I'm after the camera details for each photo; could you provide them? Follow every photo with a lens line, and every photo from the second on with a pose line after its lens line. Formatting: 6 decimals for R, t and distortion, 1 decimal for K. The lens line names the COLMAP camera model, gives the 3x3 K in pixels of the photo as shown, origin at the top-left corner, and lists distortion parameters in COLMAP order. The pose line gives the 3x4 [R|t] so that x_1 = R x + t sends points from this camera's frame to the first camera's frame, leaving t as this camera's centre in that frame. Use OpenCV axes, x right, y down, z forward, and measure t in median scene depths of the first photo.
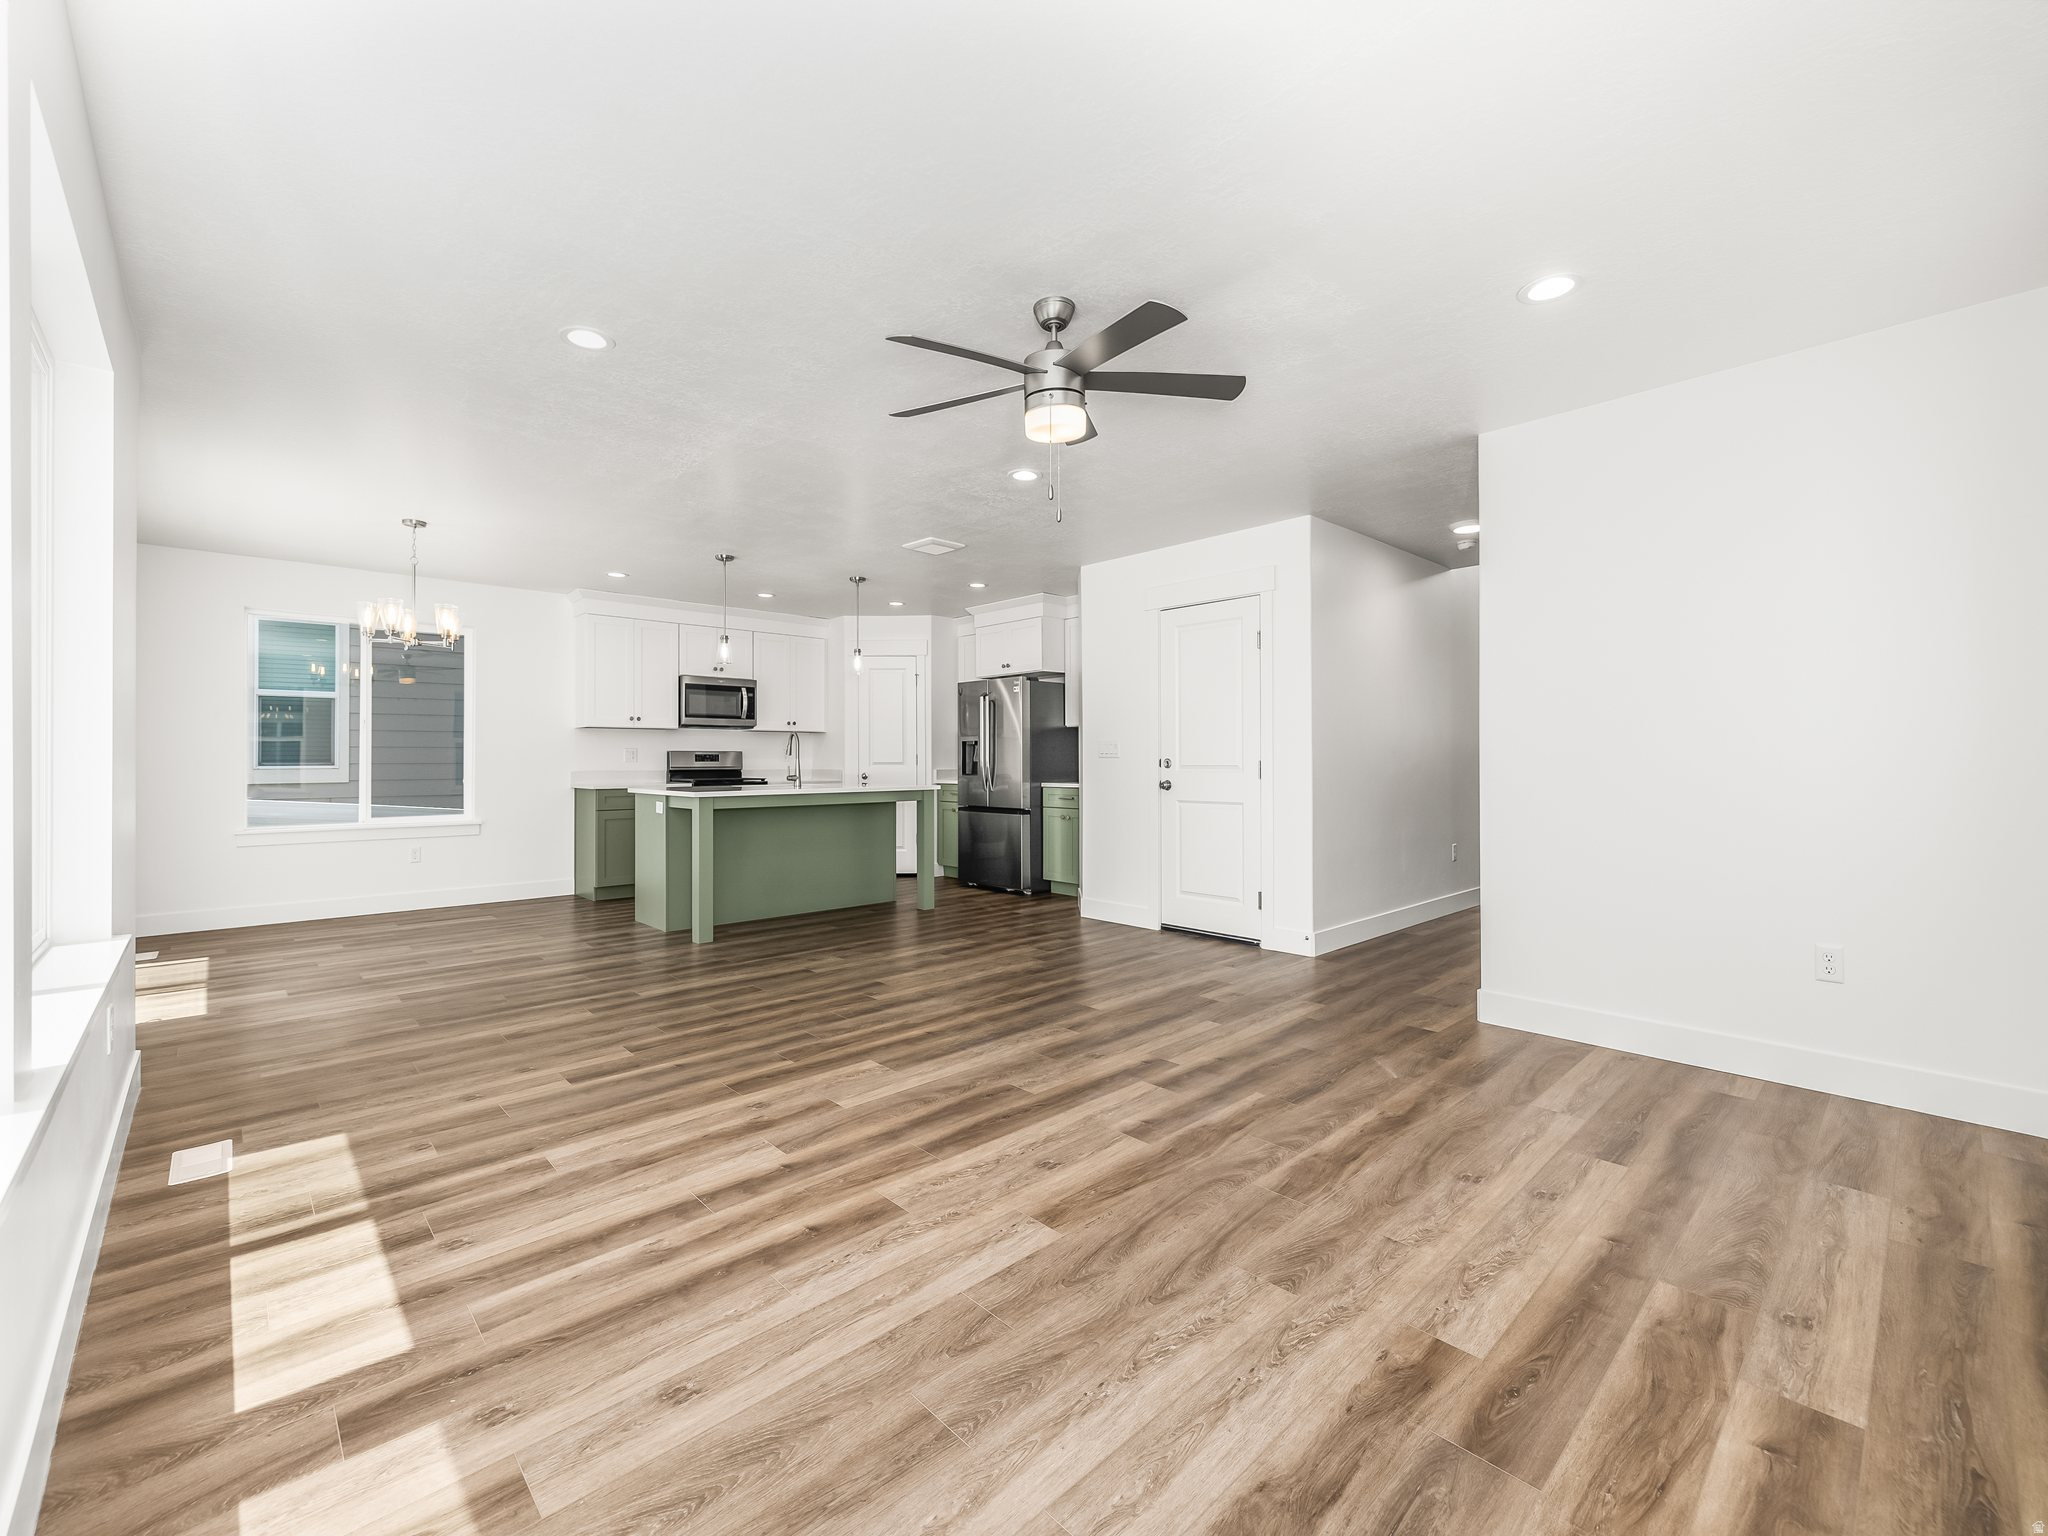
lens RADIAL K [[854.4, 0, 1032.9], [0, 854.4, 756.6], [0, 0, 1]] dist [0.001468, 0.000038]
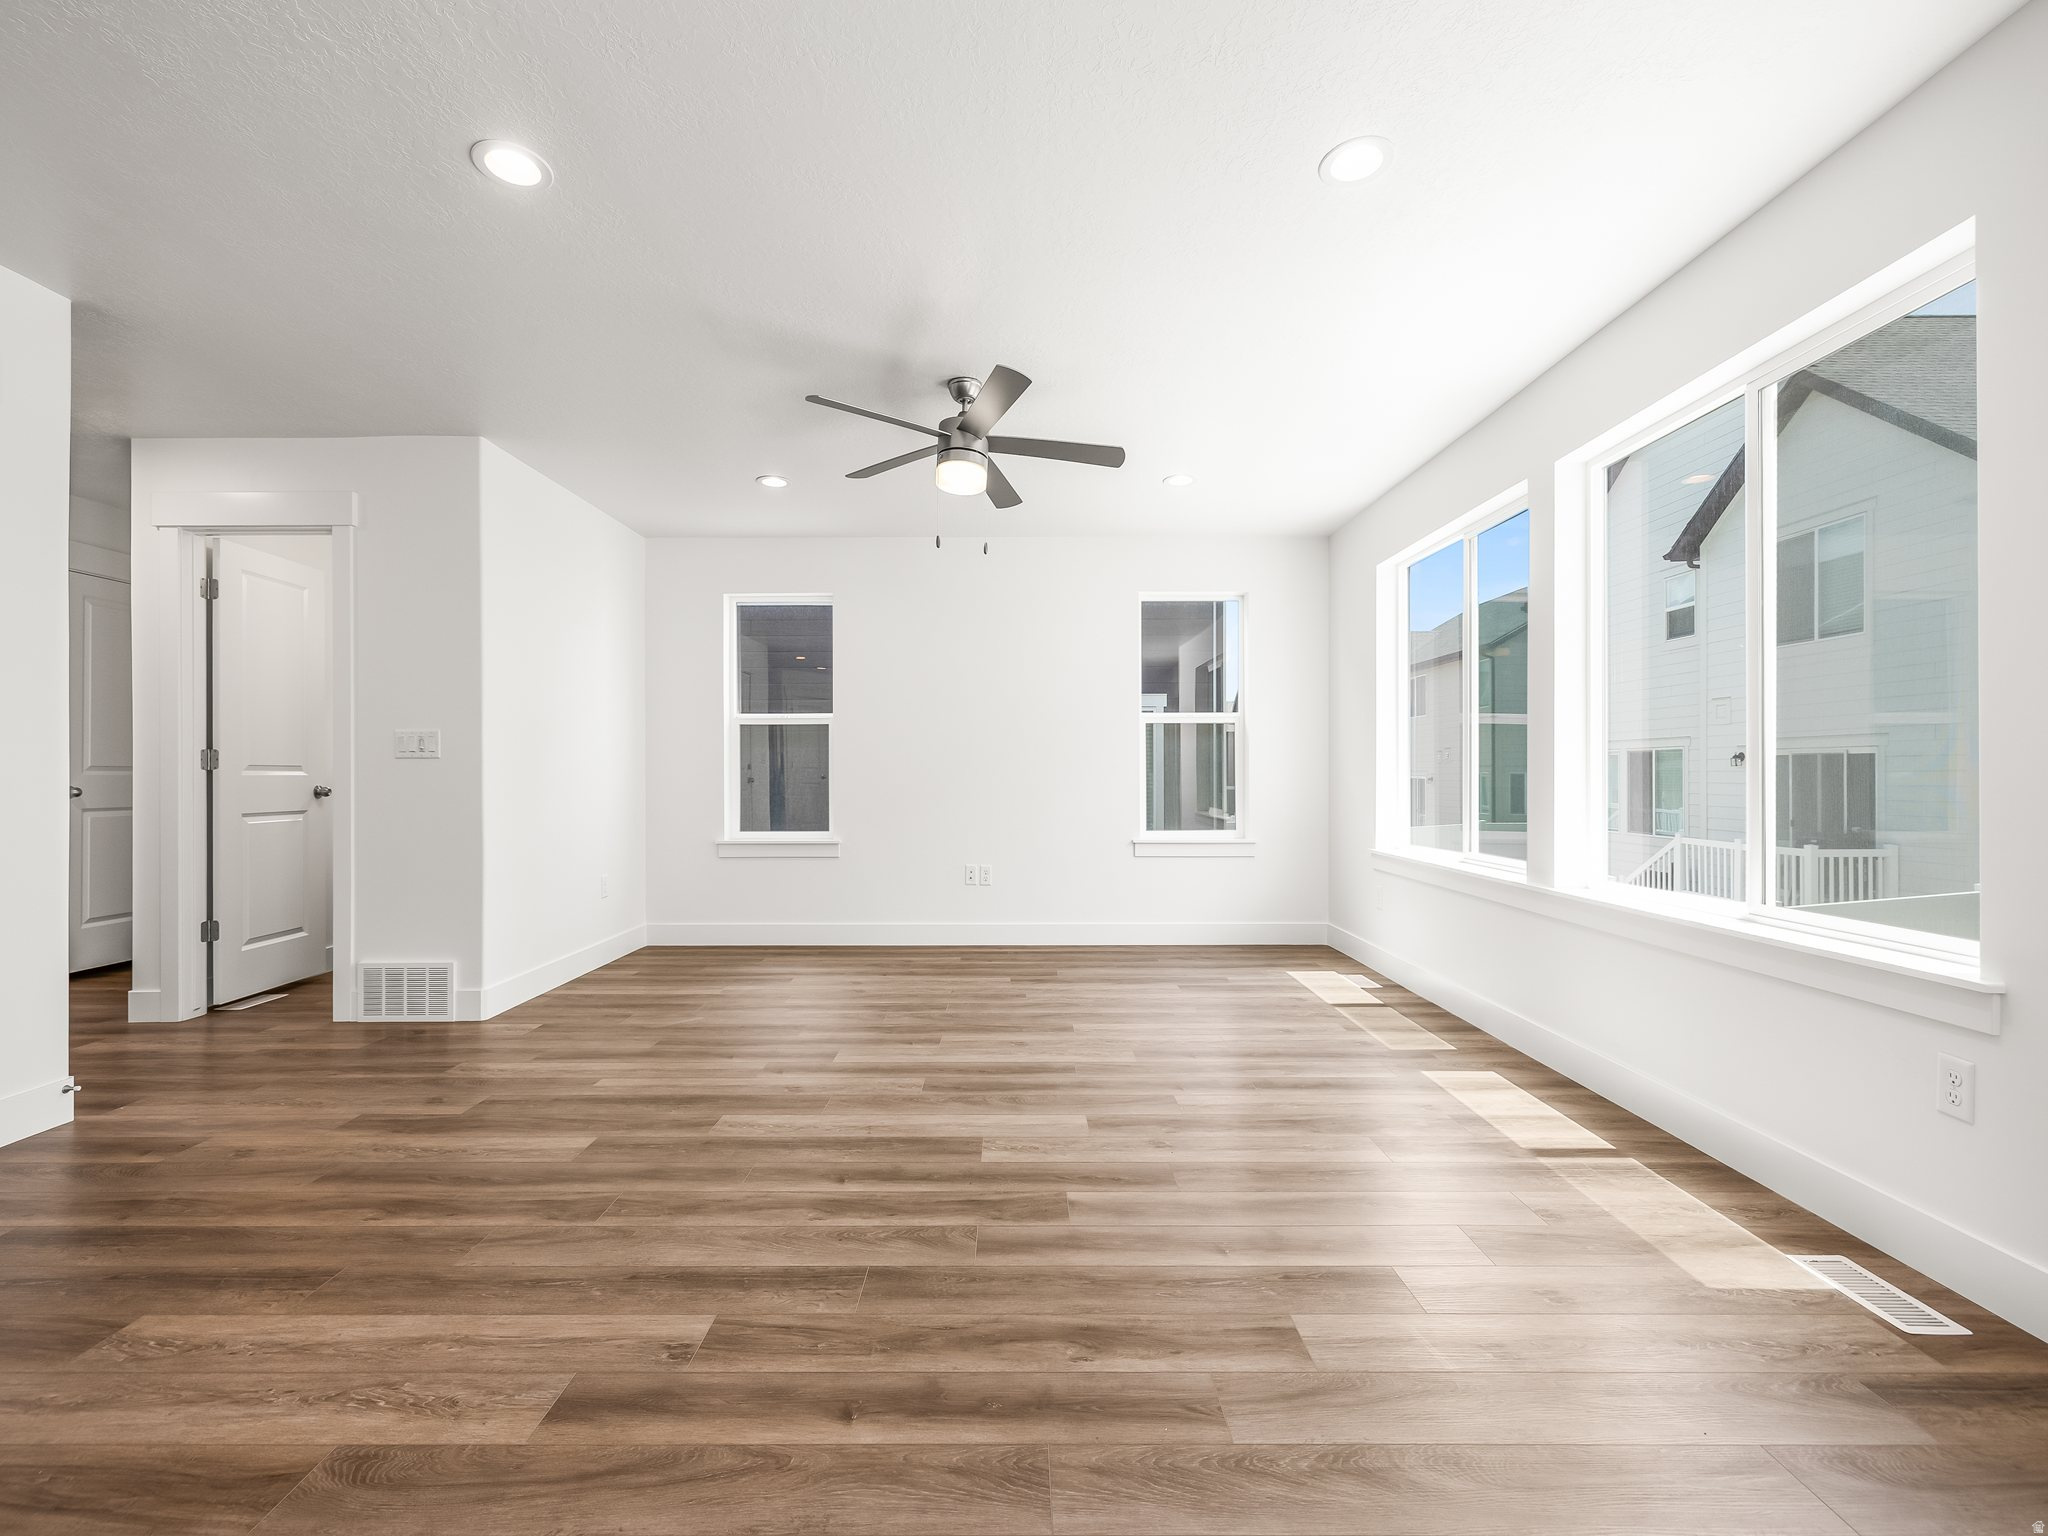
lens RADIAL K [[868.4, 0, 1024.0], [0, 868.4, 768.0], [0, 0, 1]] dist [0.000118, 0.000227]
pose [[-0.723923, 0.009332, 0.689818, -0.730177], [-0.000915, 0.999895, -0.014487, 0.038293], [-0.689881, -0.011118, -0.723838, 1.527706]]
